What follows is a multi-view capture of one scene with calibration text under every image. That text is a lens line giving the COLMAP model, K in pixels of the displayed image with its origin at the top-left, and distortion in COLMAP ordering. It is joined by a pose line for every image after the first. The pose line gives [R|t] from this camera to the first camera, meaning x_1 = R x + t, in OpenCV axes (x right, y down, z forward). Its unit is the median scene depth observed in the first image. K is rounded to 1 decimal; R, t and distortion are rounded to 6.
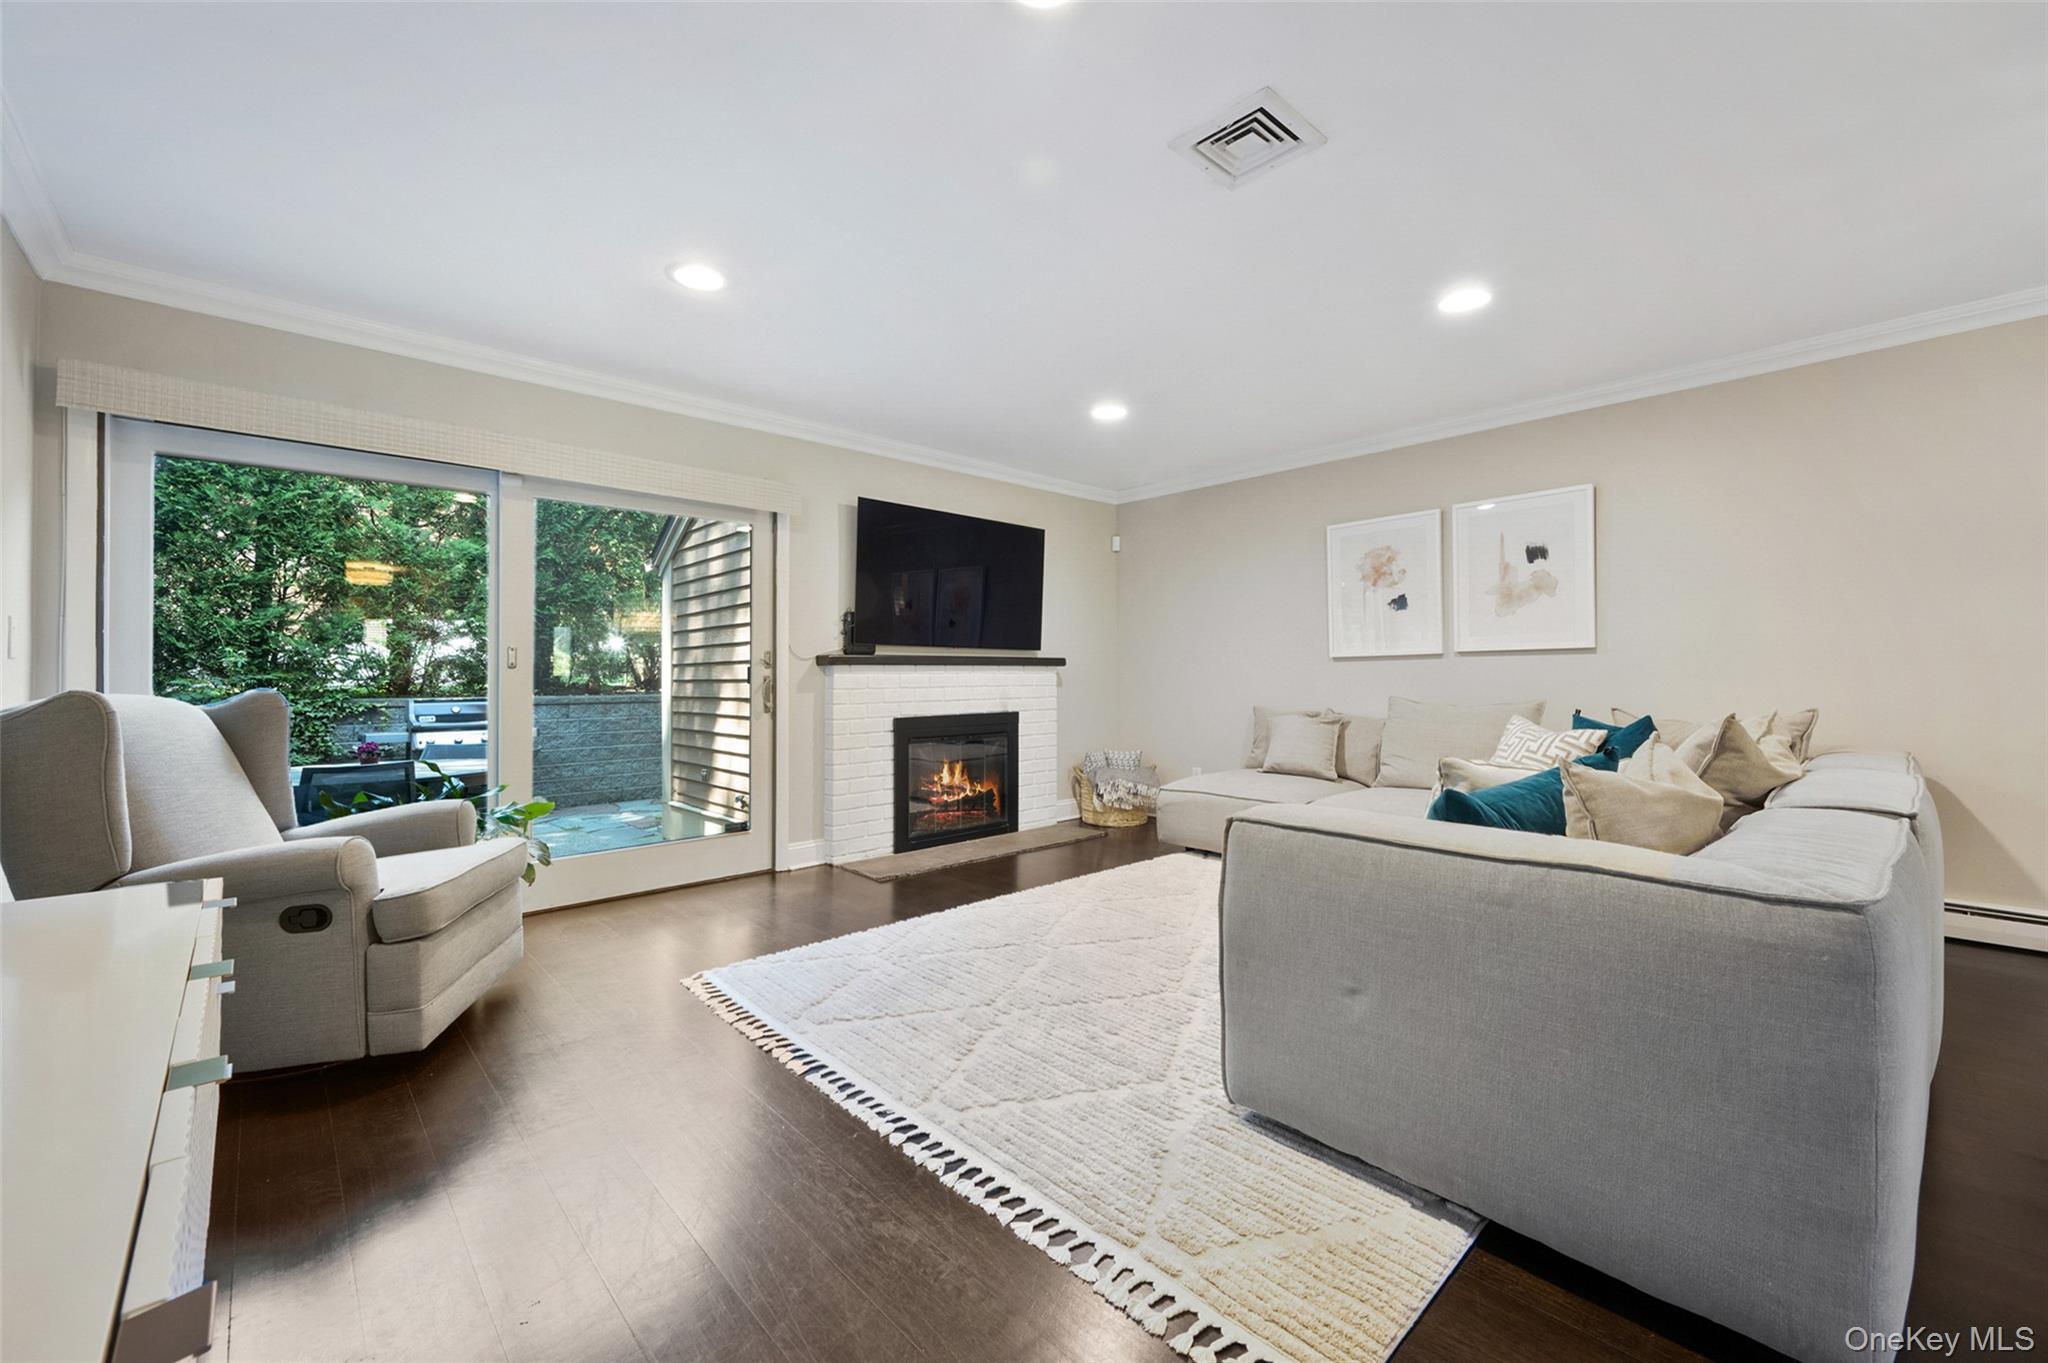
lens RADIAL K [[812.2, 0, 1024.0], [0, 812.2, 681.5], [0, 0, 1]] dist [0.000320, -0.000043]
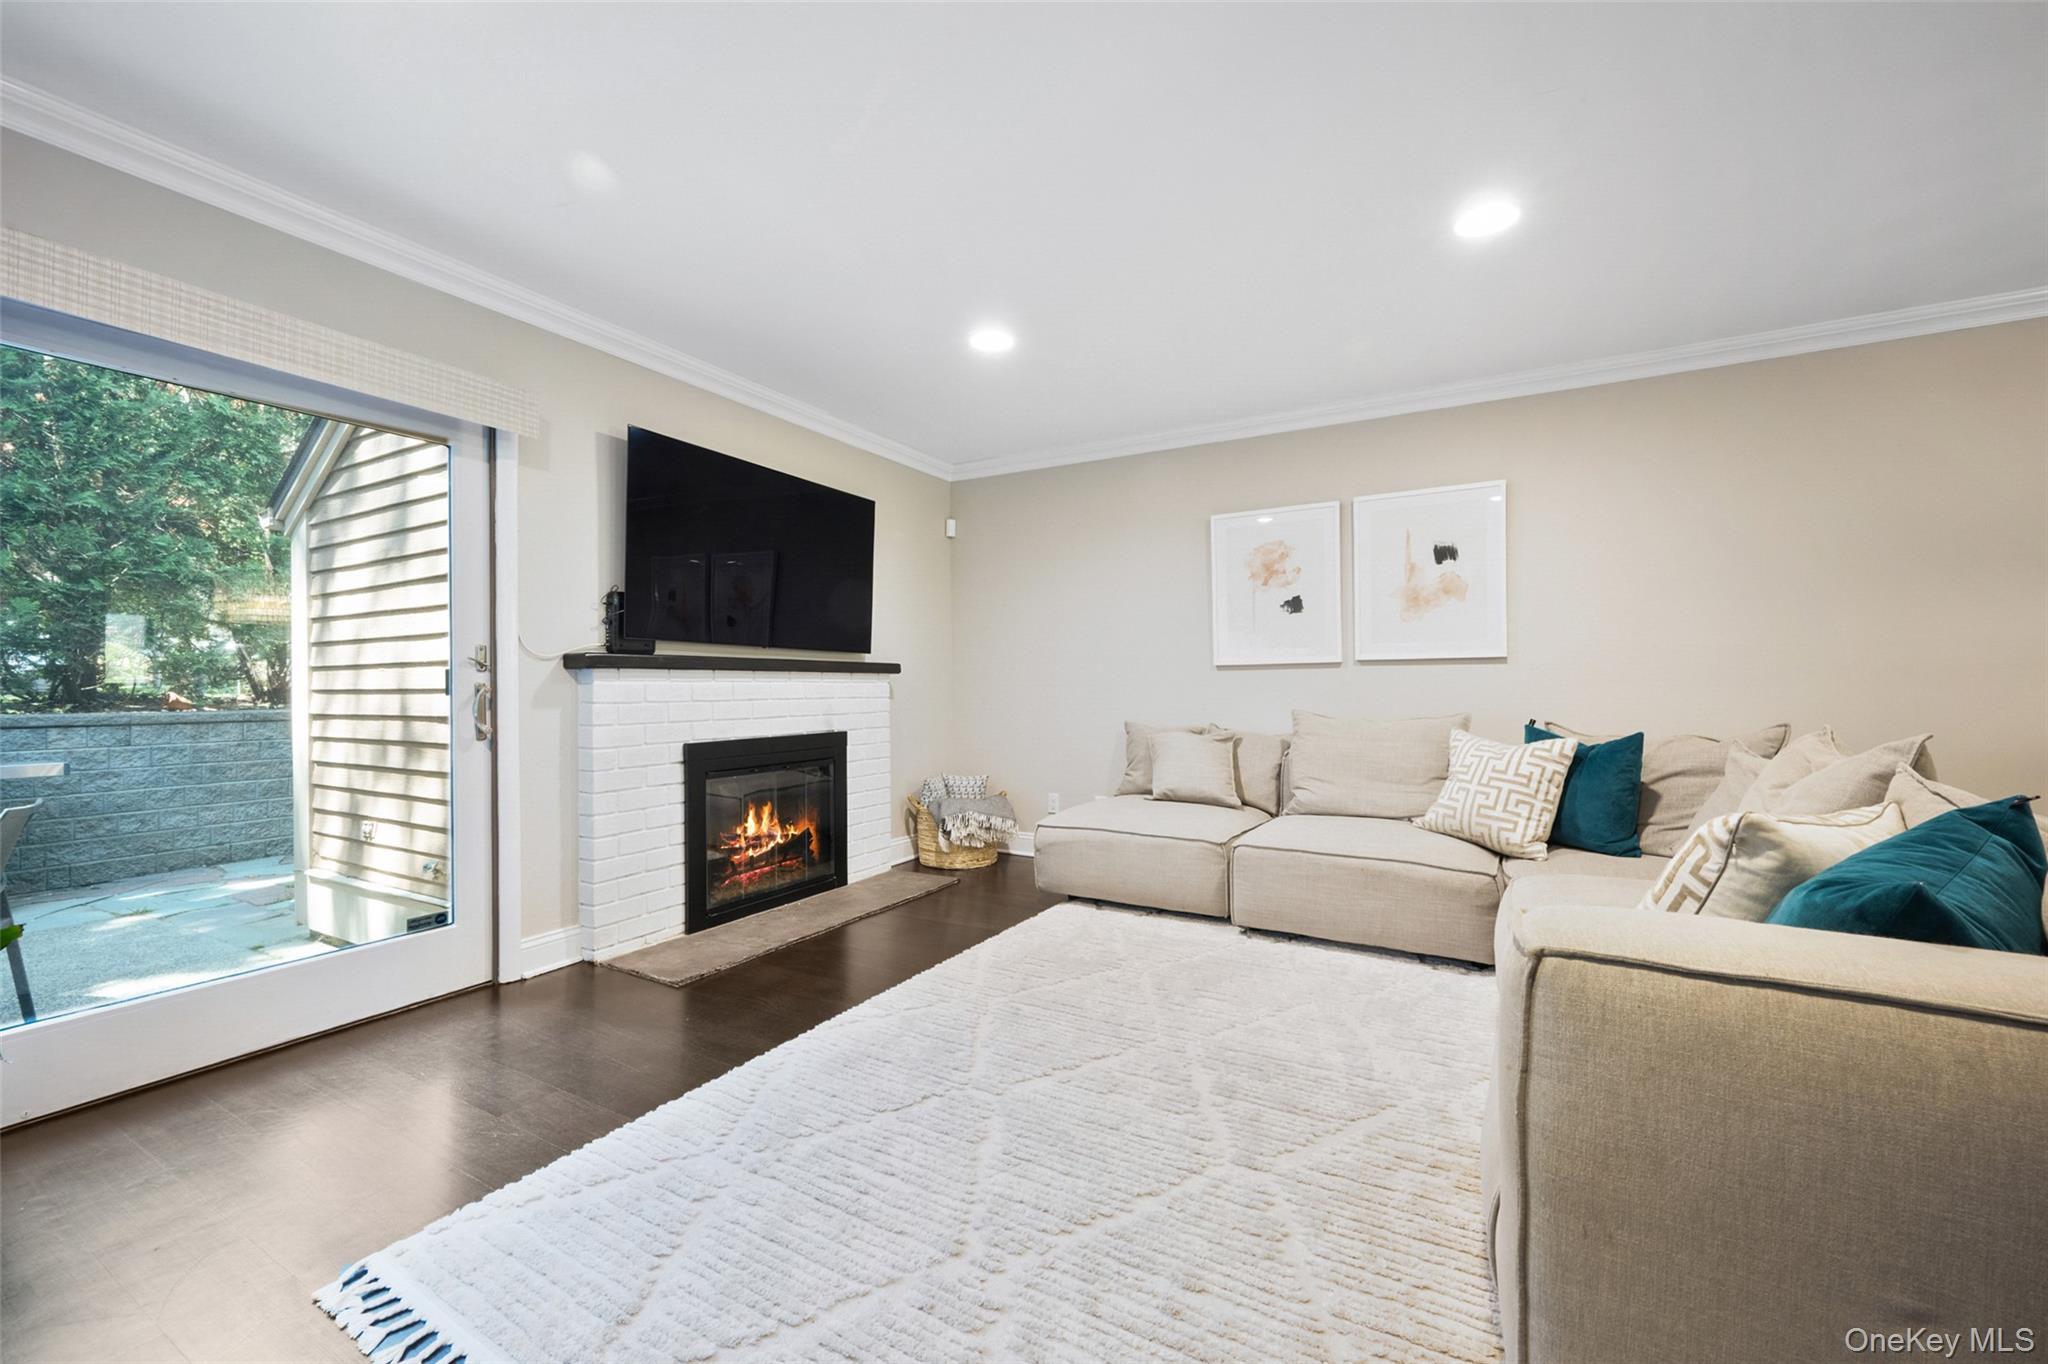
lens RADIAL K [[814.2, 0, 1020.2], [0, 814.2, 705.5], [0, 0, 1]] dist [-0.001083, -0.000215]
pose [[0.955206, -0.003760, 0.295918, -0.087279], [-0.001077, 0.999869, 0.016181, -0.000462], [-0.295940, -0.015775, 0.955076, 0.225570]]
